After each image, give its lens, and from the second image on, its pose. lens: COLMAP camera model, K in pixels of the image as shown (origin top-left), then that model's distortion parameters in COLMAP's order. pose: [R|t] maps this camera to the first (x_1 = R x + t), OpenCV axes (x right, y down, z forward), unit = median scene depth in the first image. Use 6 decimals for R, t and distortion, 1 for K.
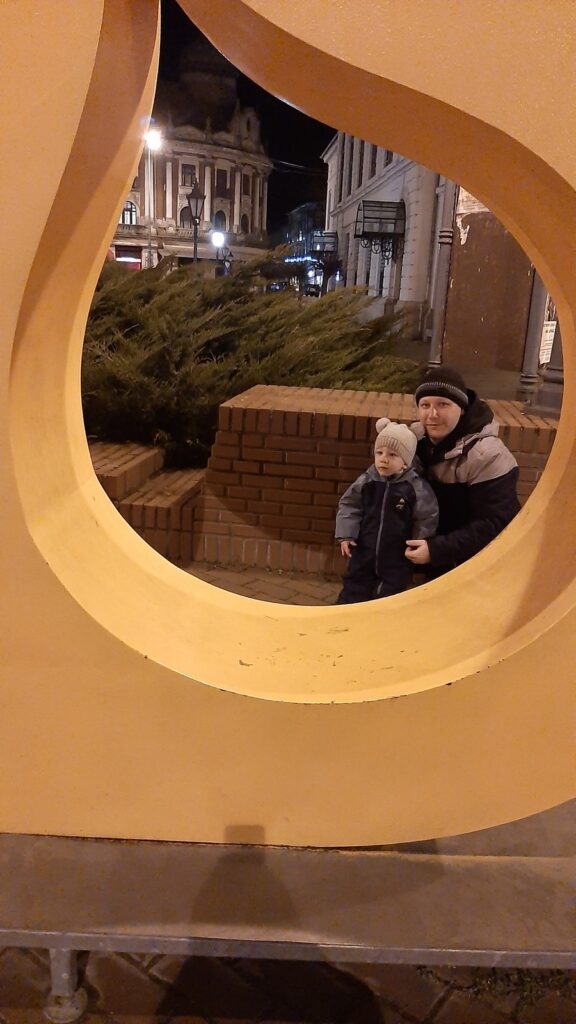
lens RADIAL K [[766.1, 0, 288.0], [0, 766.1, 512.0], [0, 0, 1]] dist [0.040310, -0.075944]
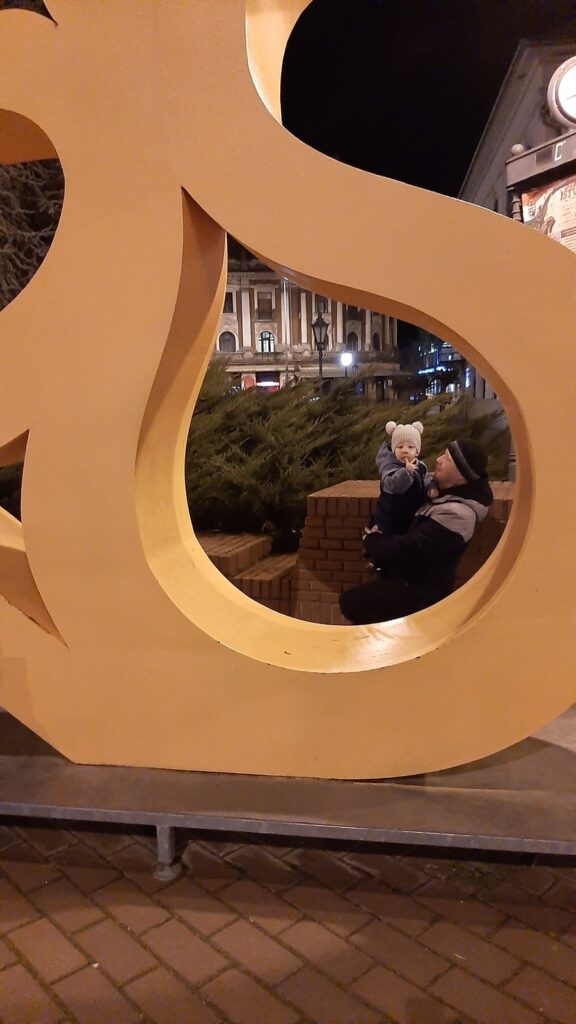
lens RADIAL K [[766.1, 0, 288.0], [0, 766.1, 512.0], [0, 0, 1]] dist [0.040310, -0.075944]
pose [[0.982597, -0.048153, -0.179398, 0.084314], [0.022200, 0.989335, -0.143956, 0.054327], [0.184417, 0.137468, 0.973187, -0.179558]]
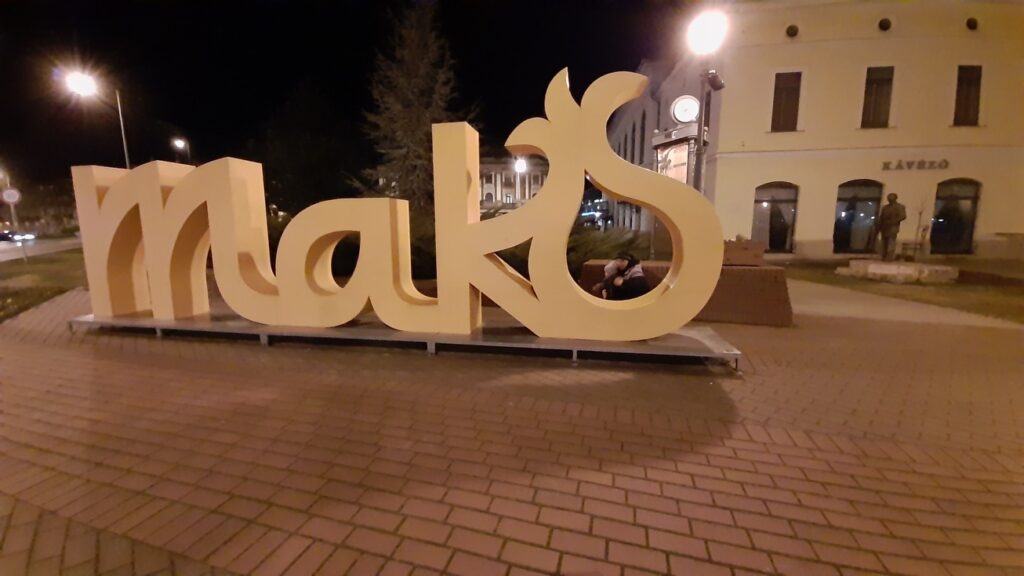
lens RADIAL K [[380.3, 0, 512.0], [0, 380.3, 288.0], [0, 0, 1]] dist [-0.000324, -0.000002]
pose [[0.981792, -0.024152, -0.188416, -0.070766], [-0.000540, 0.991526, -0.129911, 0.155487], [0.189957, 0.127647, 0.973459, -0.583634]]
